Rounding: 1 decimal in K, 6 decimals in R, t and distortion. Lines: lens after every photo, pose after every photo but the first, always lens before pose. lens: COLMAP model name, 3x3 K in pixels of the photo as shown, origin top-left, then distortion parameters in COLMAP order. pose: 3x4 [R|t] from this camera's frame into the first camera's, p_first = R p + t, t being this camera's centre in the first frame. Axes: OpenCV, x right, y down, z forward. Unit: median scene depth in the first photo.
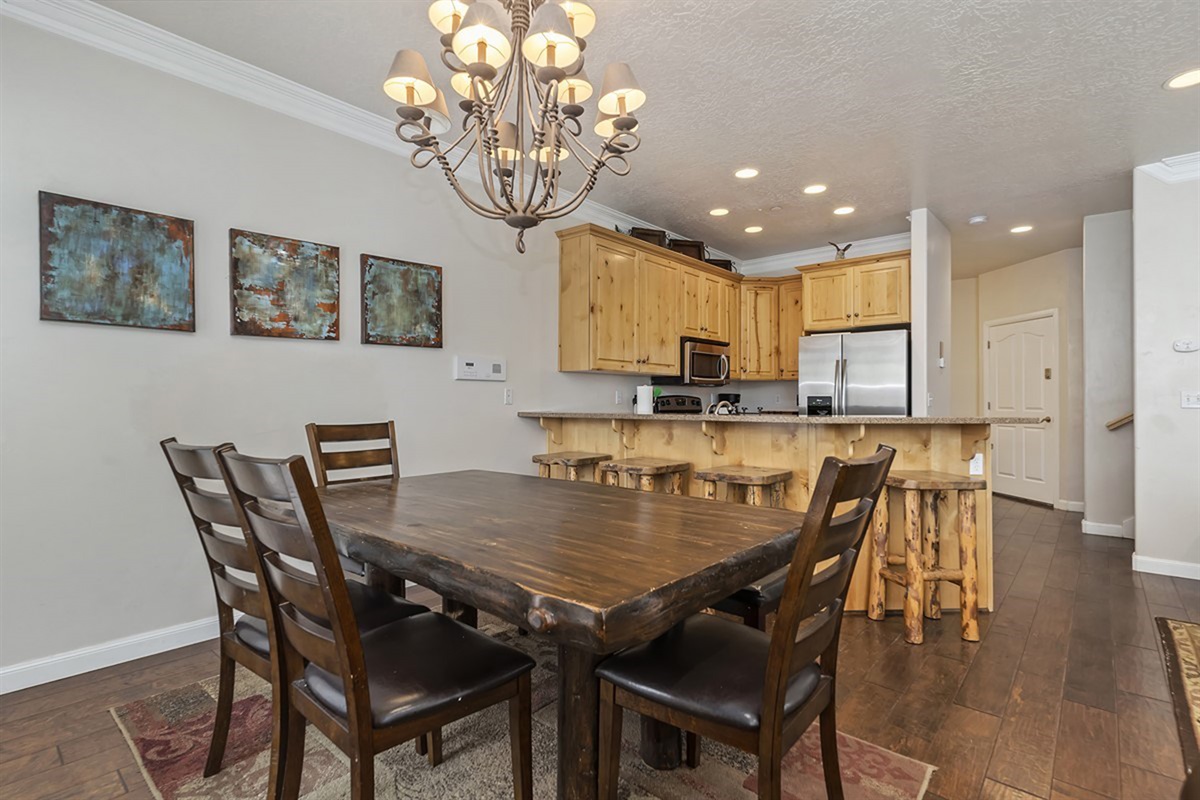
lens RADIAL K [[580.0, 0, 596.9], [0, 580.0, 402.2], [0, 0, 1]] dist [-0.004455, 0.000186]
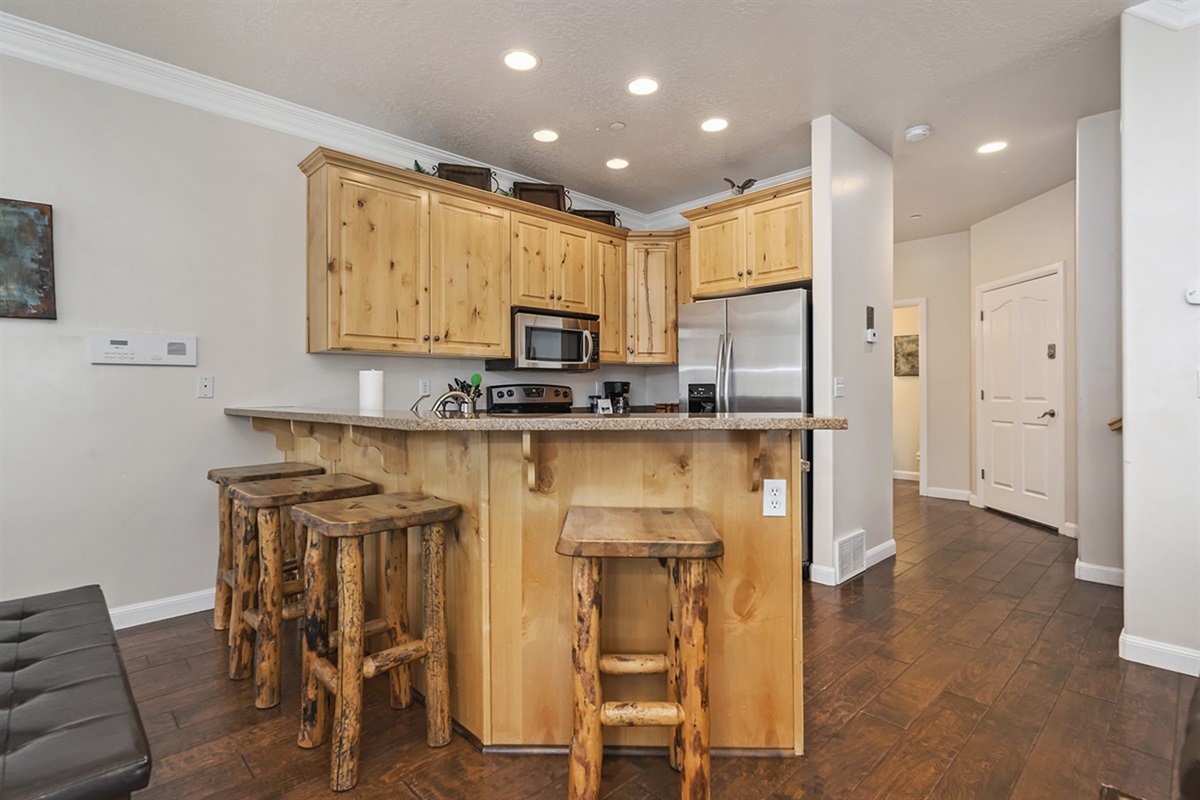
lens RADIAL K [[580.0, 0, 602.4], [0, 580.0, 396.6], [0, 0, 1]] dist [-0.004455, 0.000186]
pose [[0.995870, -0.005910, -0.090600, 0.339521], [0.006483, 0.999961, 0.006038, 0.001055], [0.090561, -0.006601, 0.995869, 0.259737]]
